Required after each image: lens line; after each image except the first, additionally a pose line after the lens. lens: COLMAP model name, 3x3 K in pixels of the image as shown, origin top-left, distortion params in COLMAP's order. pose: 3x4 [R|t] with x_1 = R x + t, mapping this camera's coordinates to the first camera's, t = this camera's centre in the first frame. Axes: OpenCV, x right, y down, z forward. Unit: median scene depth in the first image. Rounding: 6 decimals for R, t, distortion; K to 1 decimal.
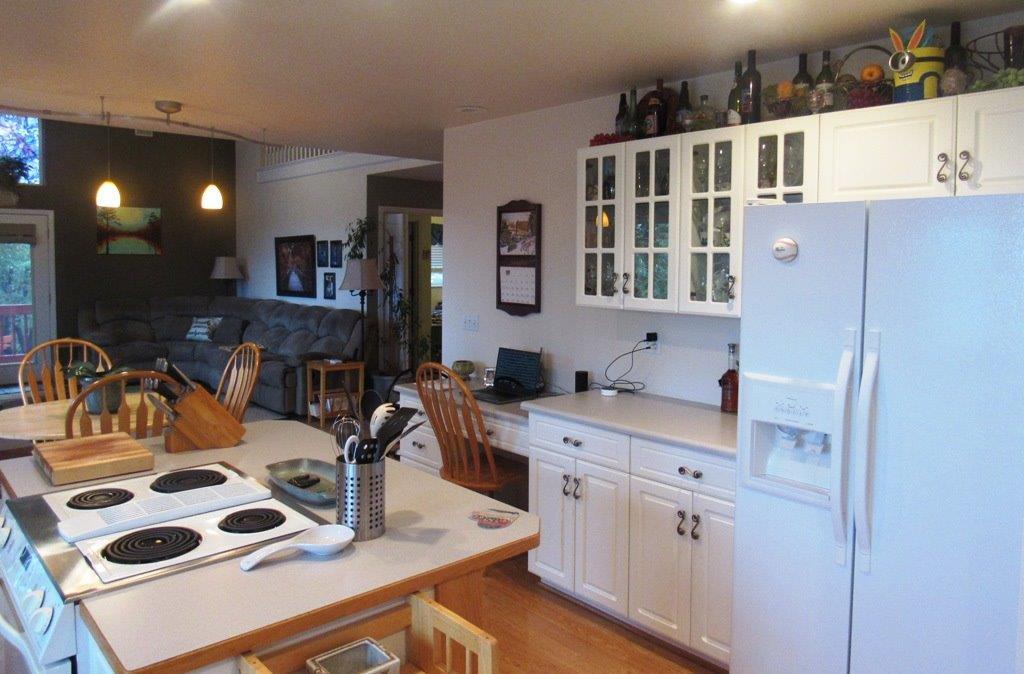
lens RADIAL K [[738.9, 0, 512.0], [0, 738.9, 337.0], [0, 0, 1]] dist [-0.000597, -0.000024]
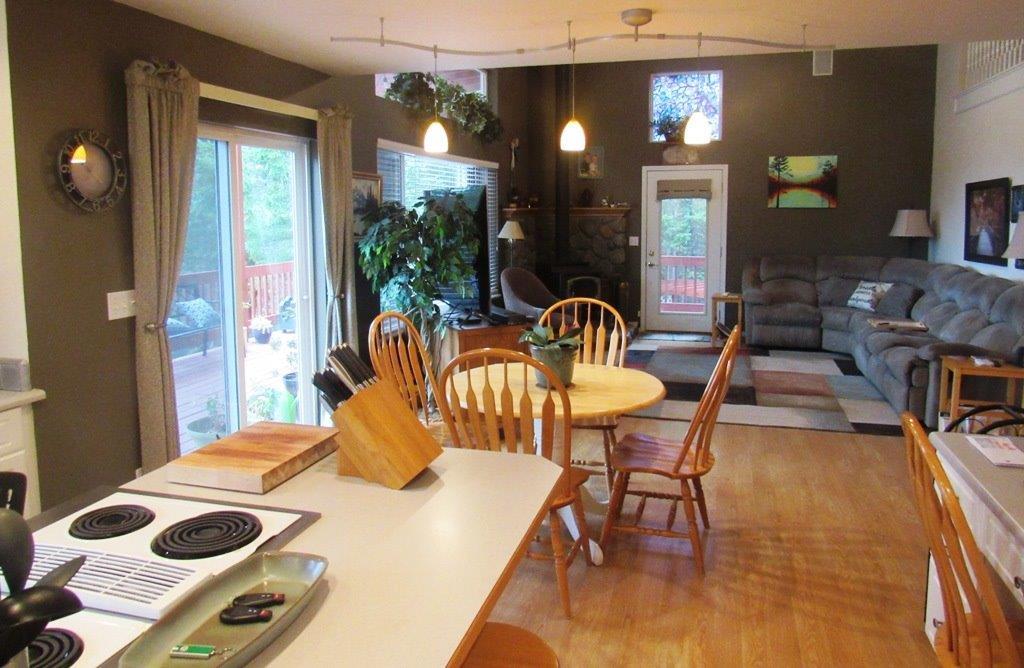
lens RADIAL K [[734.7, 0, 512.5], [0, 734.7, 302.8], [0, 0, 1]] dist [-0.004998, -0.003427]
pose [[0.543905, 0.095820, -0.833658, 0.065932], [-0.083149, 0.994724, 0.060083, -0.020710], [0.835017, 0.036638, 0.549003, 0.216403]]
